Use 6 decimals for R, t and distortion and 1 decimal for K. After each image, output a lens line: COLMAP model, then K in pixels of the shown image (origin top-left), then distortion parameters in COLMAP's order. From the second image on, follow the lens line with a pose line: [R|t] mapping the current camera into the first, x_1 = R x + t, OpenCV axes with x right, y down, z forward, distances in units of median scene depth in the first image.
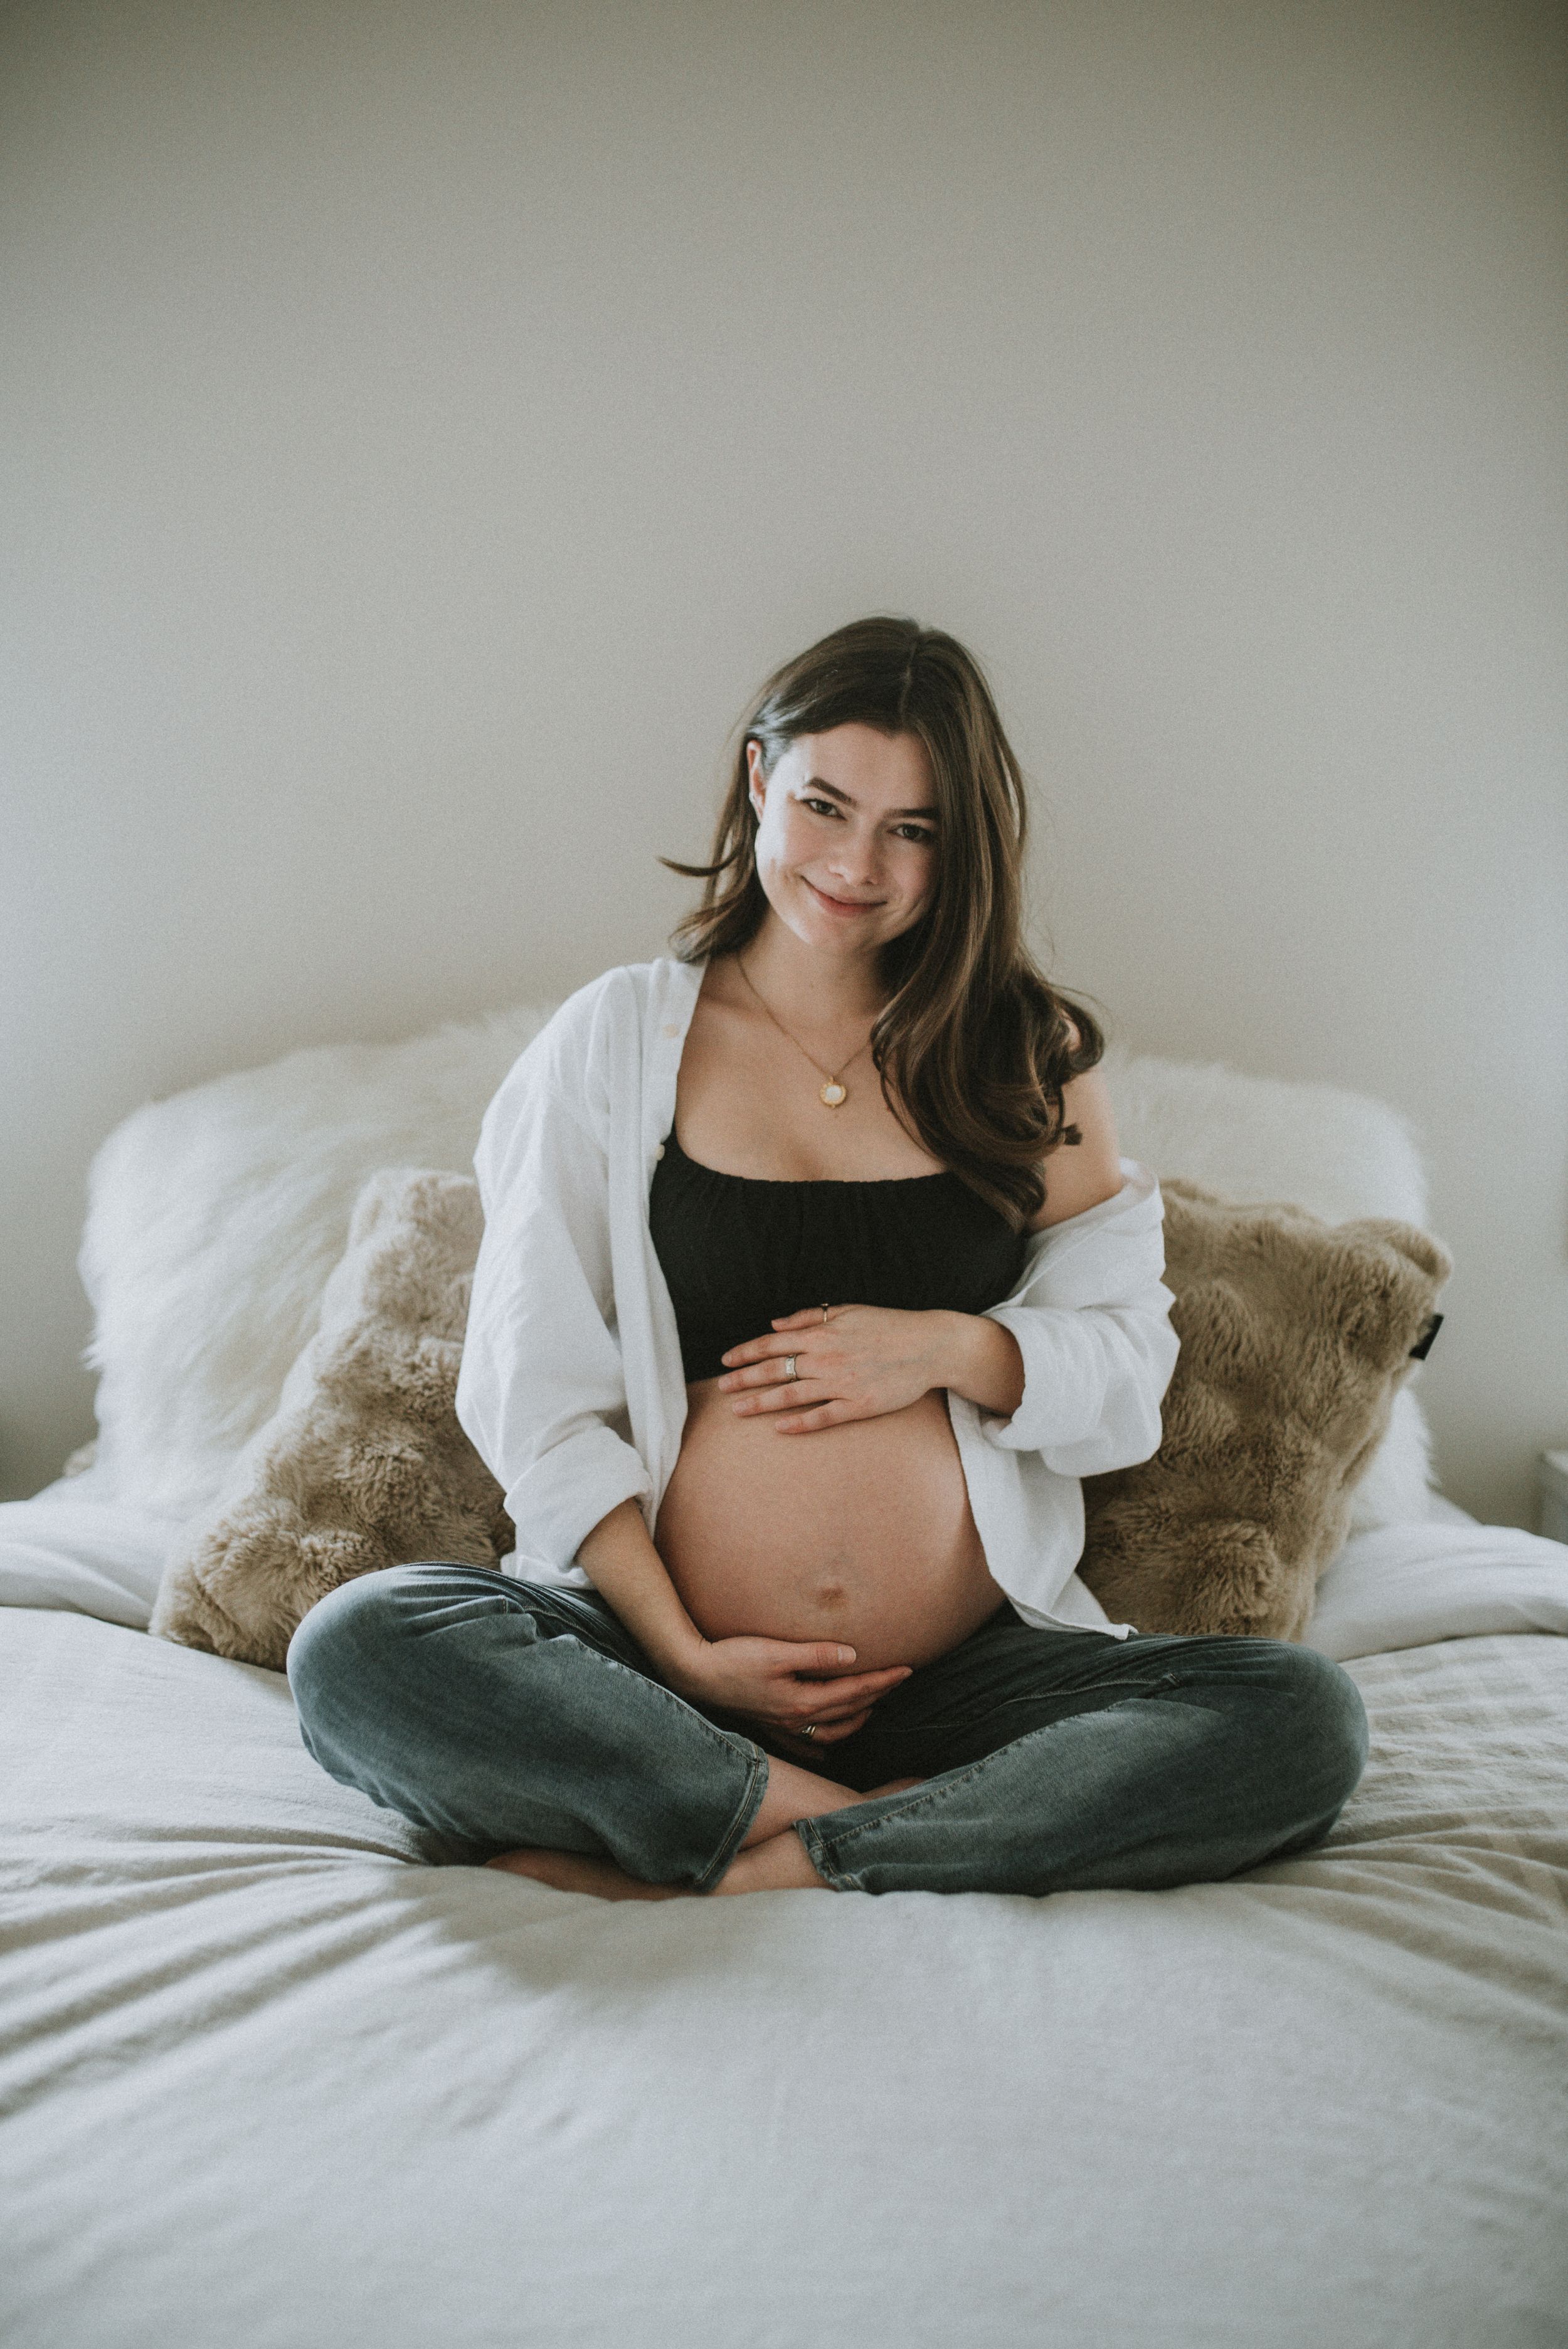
lens RADIAL K [[2211.2, 0, 784.0], [0, 2211.2, 1174.5], [0, 0, 1]] dist [0.002371, 0.025931]
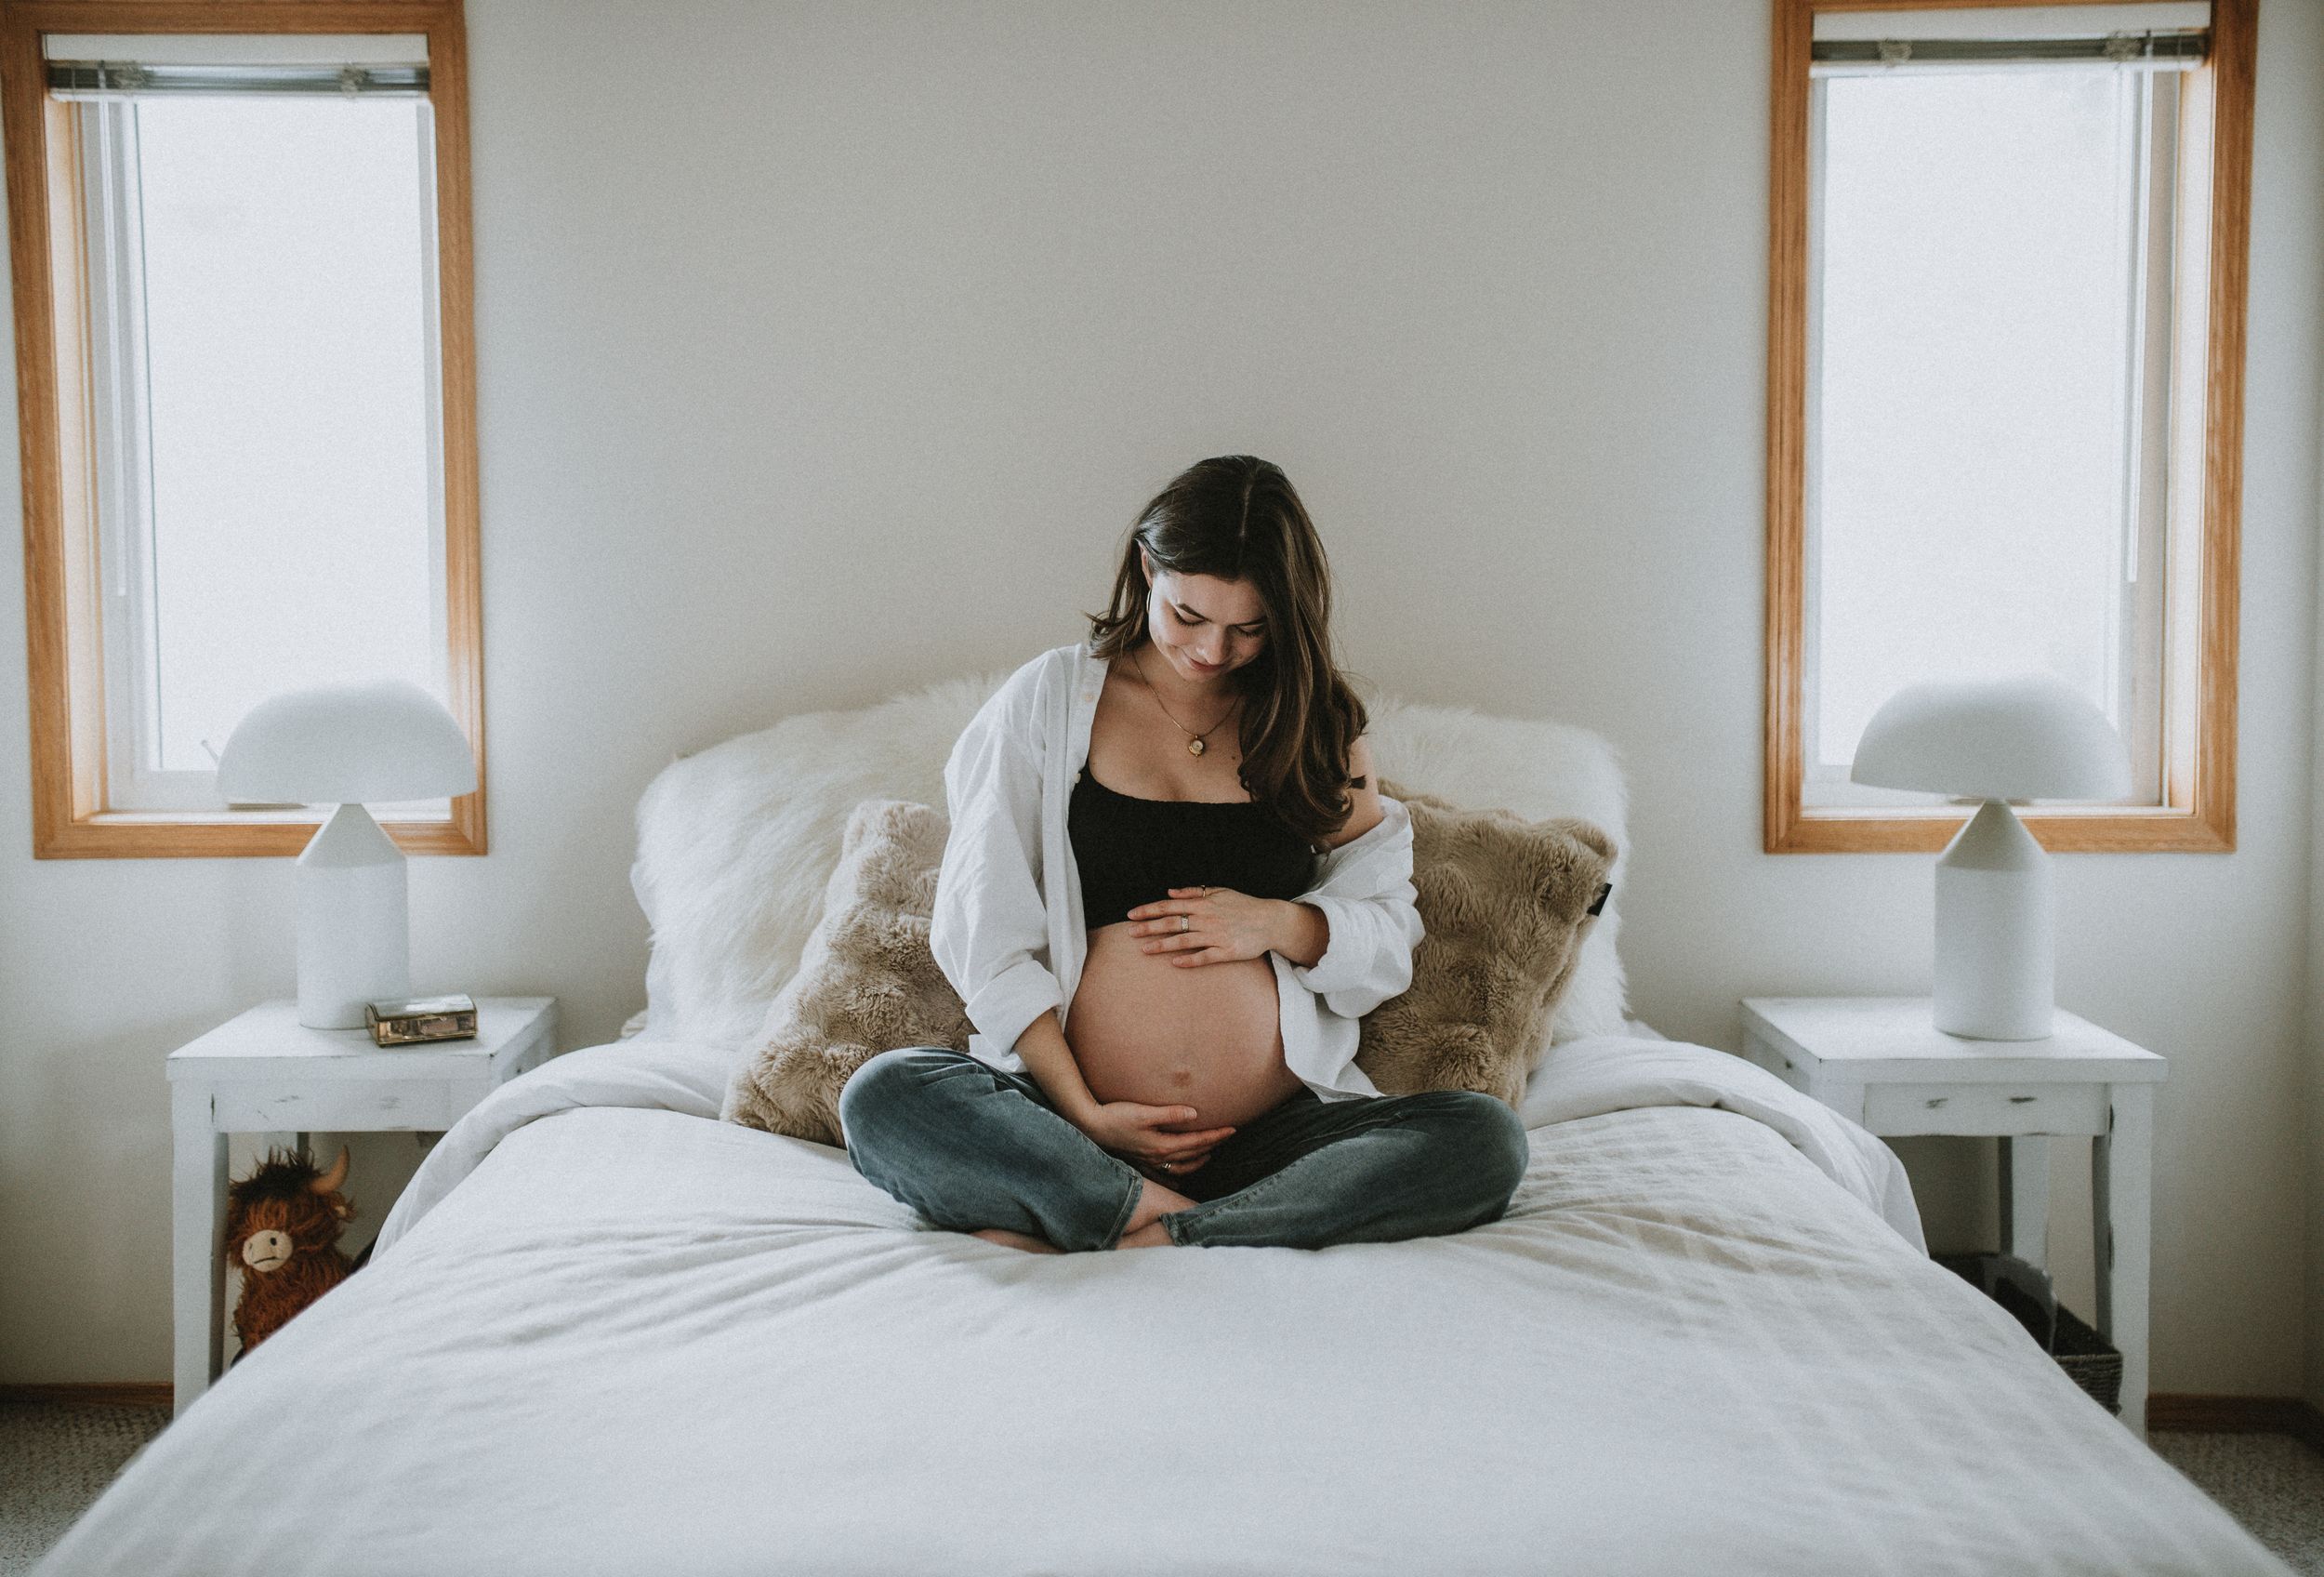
lens RADIAL K [[2418.9, 0, 1162.0], [0, 2418.9, 788.5], [0, 0, 1]] dist [-0.230294, 0.000245]
pose [[0.999629, -0.026498, -0.006315, 0.021824], [0.026434, 0.999601, -0.009910, 0.010771], [0.006575, 0.009739, 0.999931, -0.593005]]
